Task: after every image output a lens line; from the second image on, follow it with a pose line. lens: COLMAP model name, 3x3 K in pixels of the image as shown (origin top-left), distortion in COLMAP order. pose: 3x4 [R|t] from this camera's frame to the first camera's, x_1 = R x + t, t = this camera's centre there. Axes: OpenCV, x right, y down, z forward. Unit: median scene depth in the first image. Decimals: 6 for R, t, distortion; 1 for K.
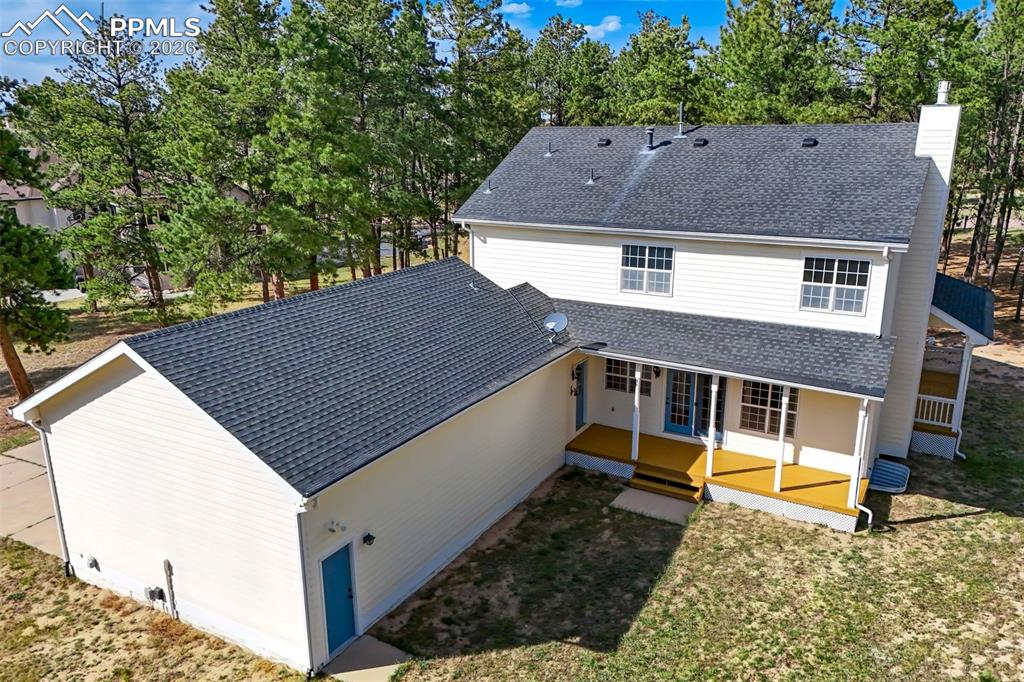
lens RADIAL K [[766.6, 0, 512.0], [0, 766.6, 341.0], [0, 0, 1]] dist [0.012007, -0.001048]
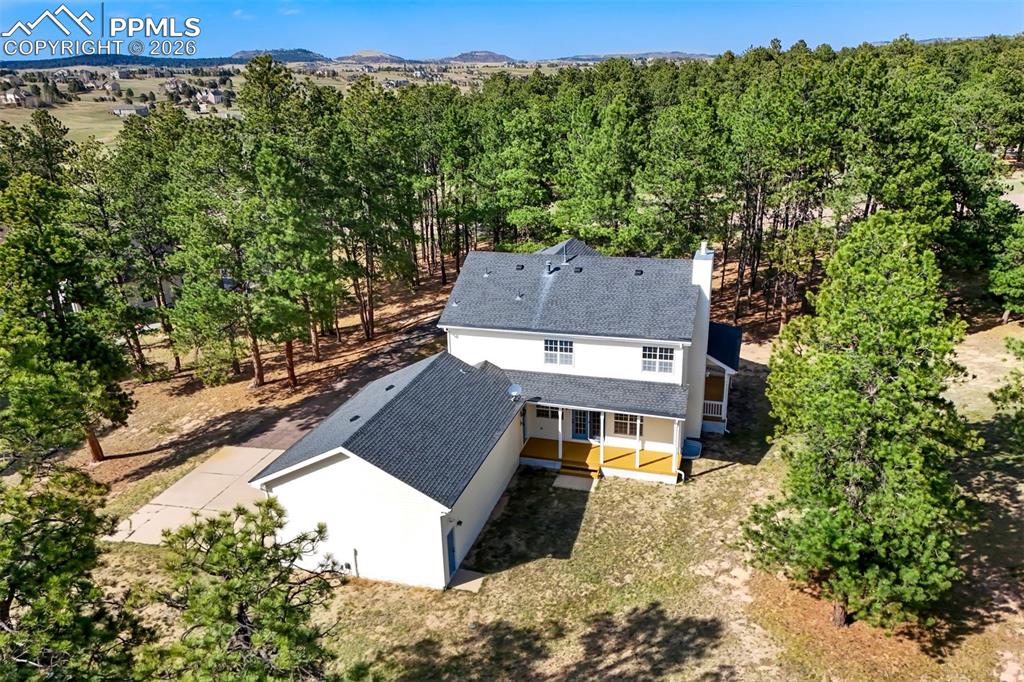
lens RADIAL K [[766.6, 0, 512.0], [0, 766.6, 341.0], [0, 0, 1]] dist [0.012007, -0.001048]
pose [[0.972270, -0.095405, 0.213515, -0.327345], [0.083391, 0.994421, 0.064601, -0.260076], [-0.218487, -0.045004, 0.974801, -0.757860]]
